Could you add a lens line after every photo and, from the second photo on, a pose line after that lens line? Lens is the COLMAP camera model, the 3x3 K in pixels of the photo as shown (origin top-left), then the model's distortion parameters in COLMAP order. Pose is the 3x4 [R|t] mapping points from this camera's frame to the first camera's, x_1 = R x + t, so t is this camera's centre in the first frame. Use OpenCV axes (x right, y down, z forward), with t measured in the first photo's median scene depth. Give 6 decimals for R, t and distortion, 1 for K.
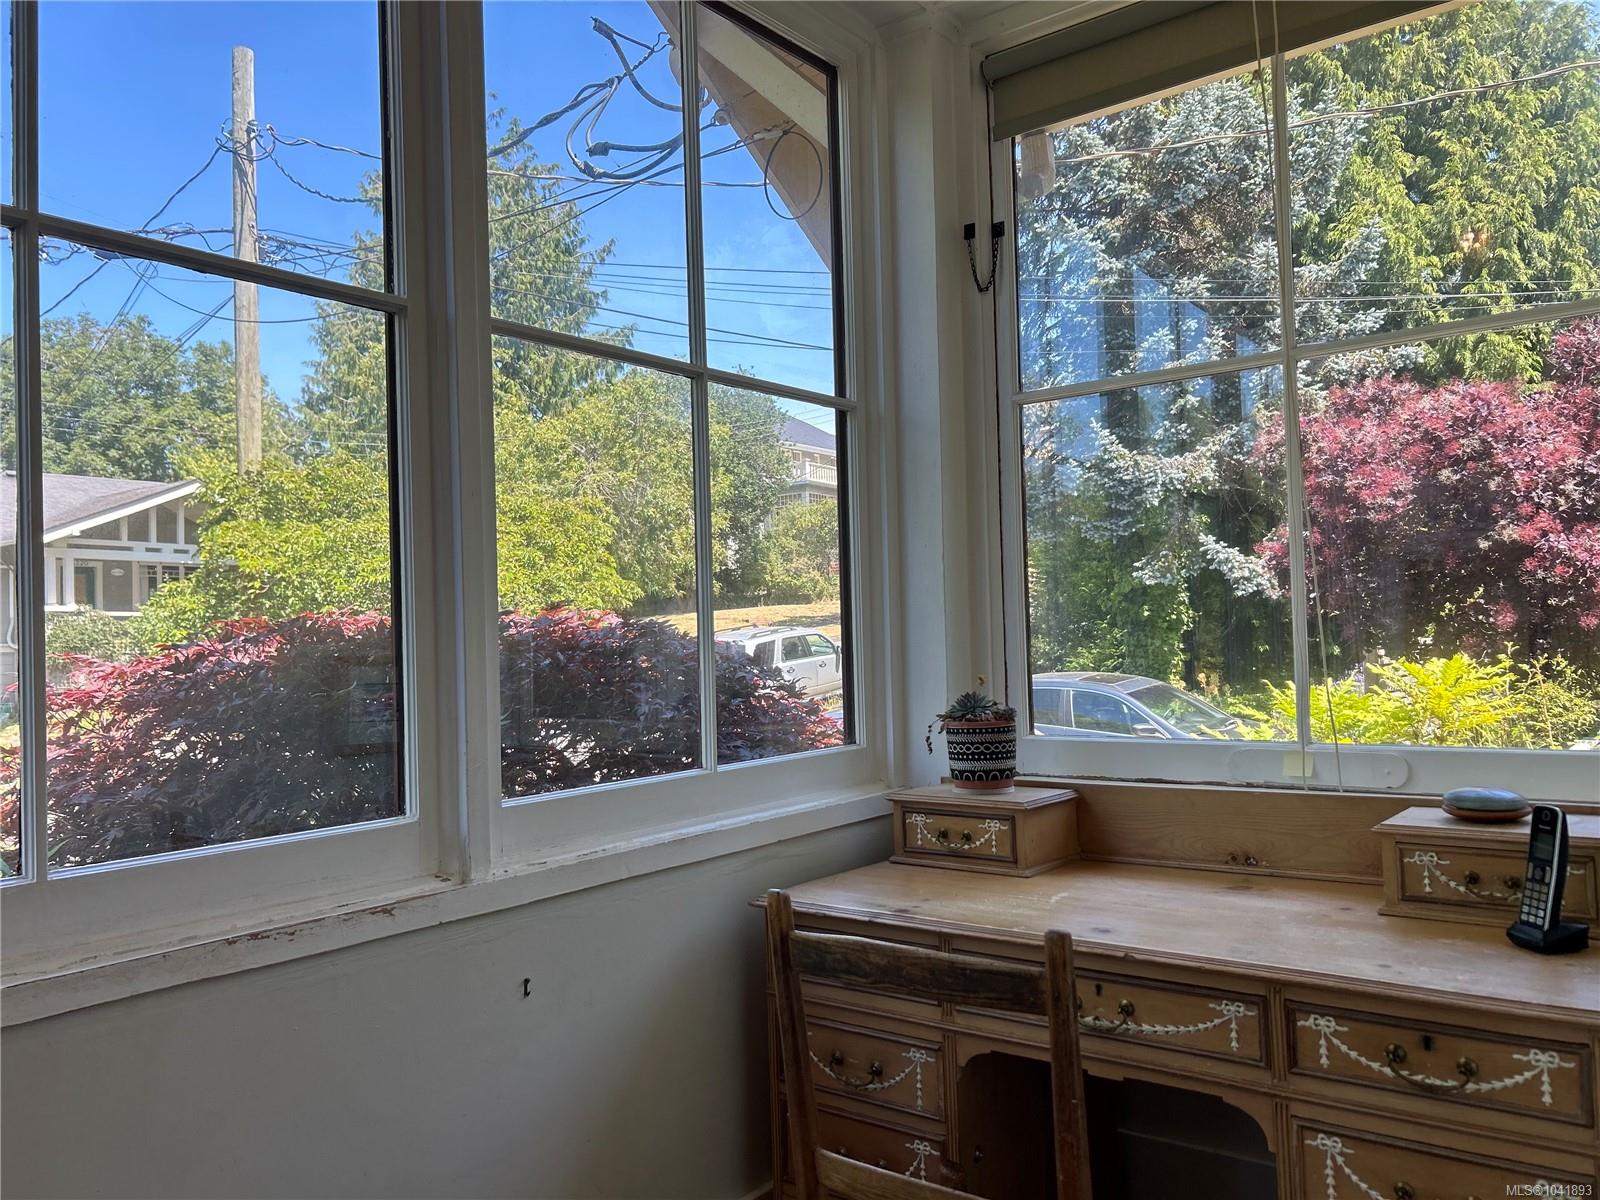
lens RADIAL K [[1208.3, 0, 794.5], [0, 1208.3, 604.5], [0, 0, 1]] dist [0.064333, -0.082398]
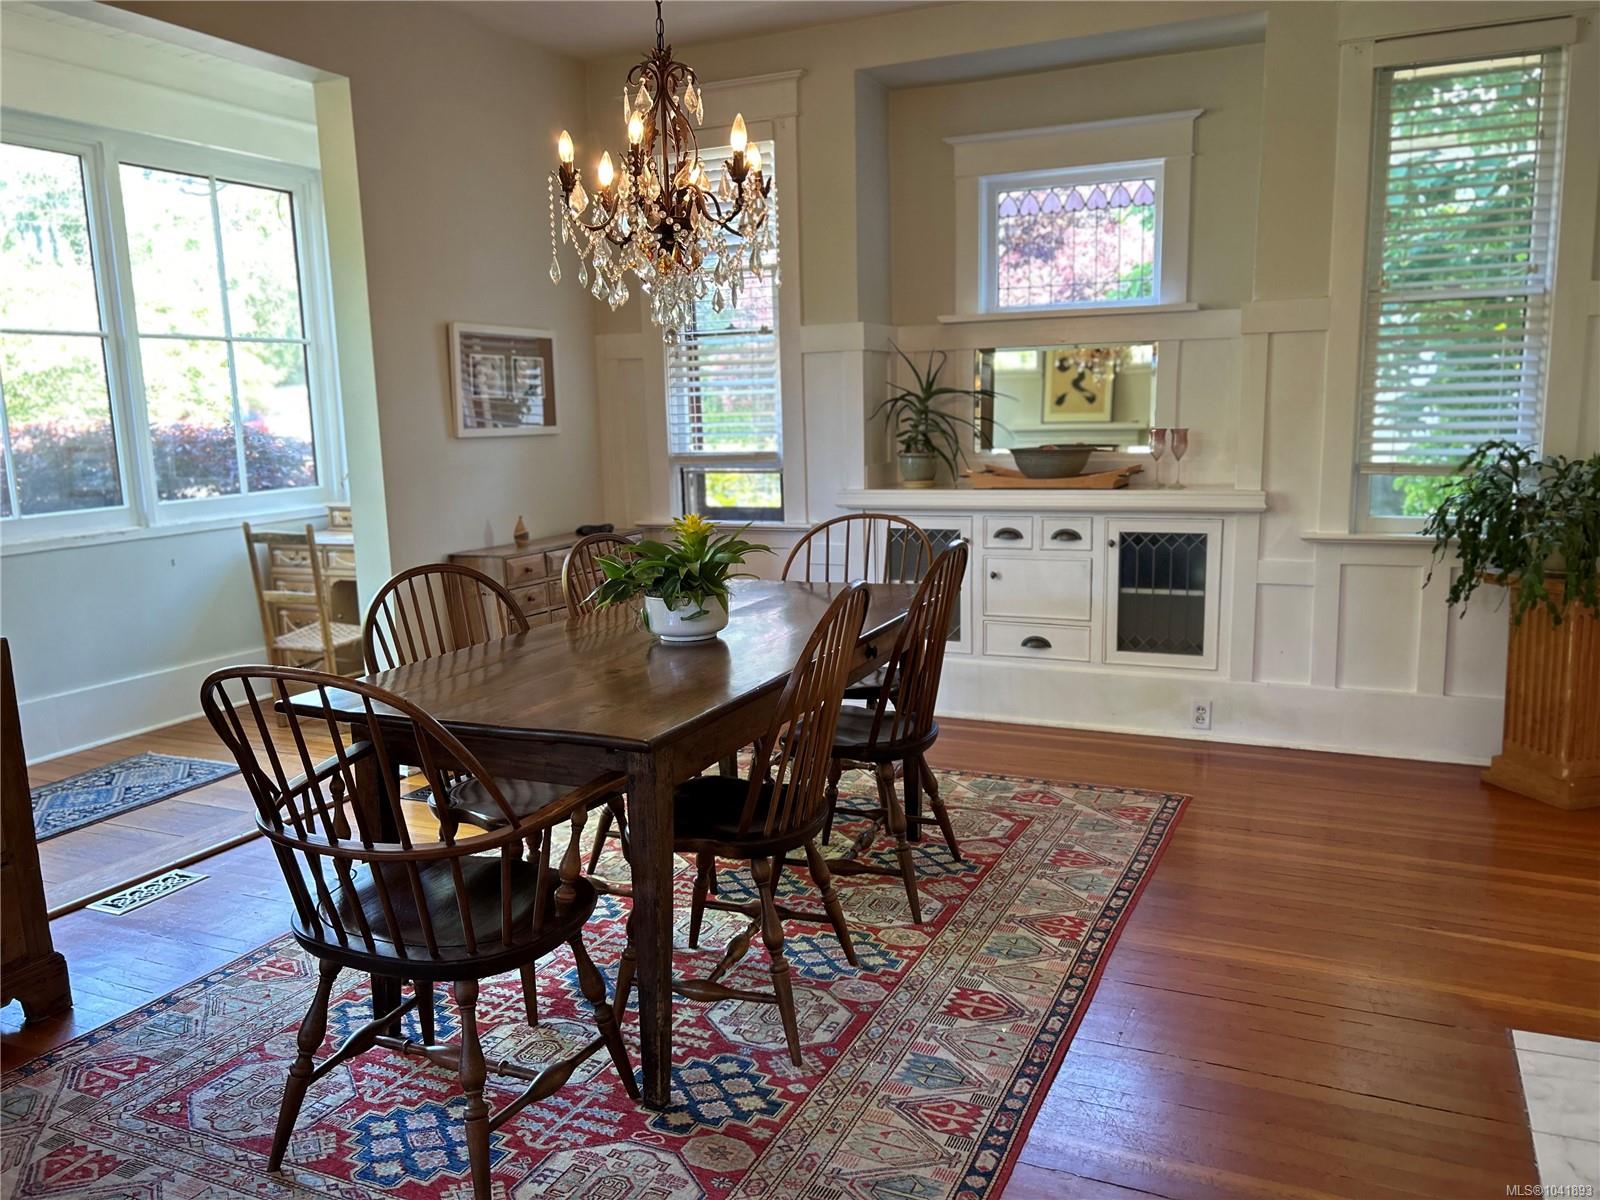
lens RADIAL K [[1205.5, 0, 800.0], [0, 1205.5, 600.0], [0, 0, 1]] dist [0.069383, -0.083586]
pose [[0.970255, -0.034302, 0.239642, 0.396034], [-0.010797, 0.982794, 0.184389, -0.121597], [-0.241844, -0.181492, 0.953191, -1.612030]]
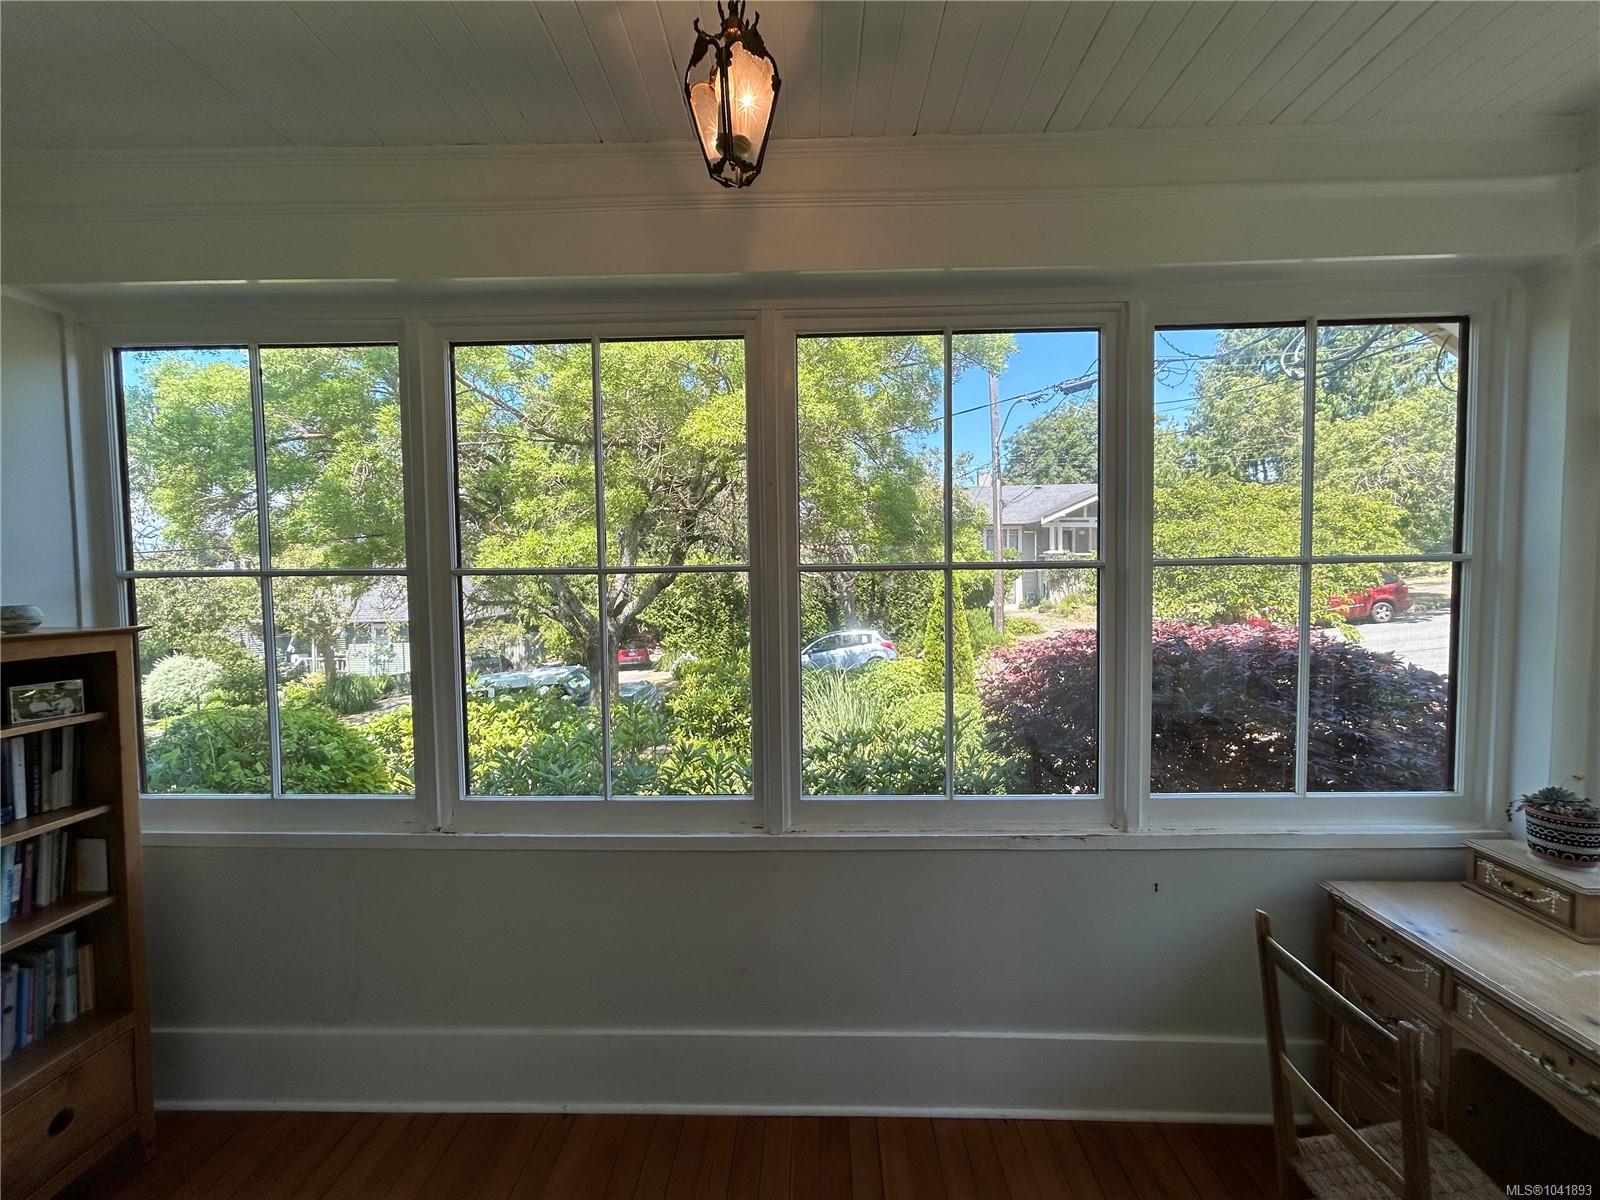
lens RADIAL K [[642.3, 0, 800.0], [0, 642.3, 600.0], [0, 0, 1]] dist [0.000906, -0.000110]
pose [[0.601634, 0.053752, -0.796961, 0.183299], [0.020007, 0.996406, 0.082308, -0.195638], [0.798521, -0.065464, 0.598397, -0.082587]]
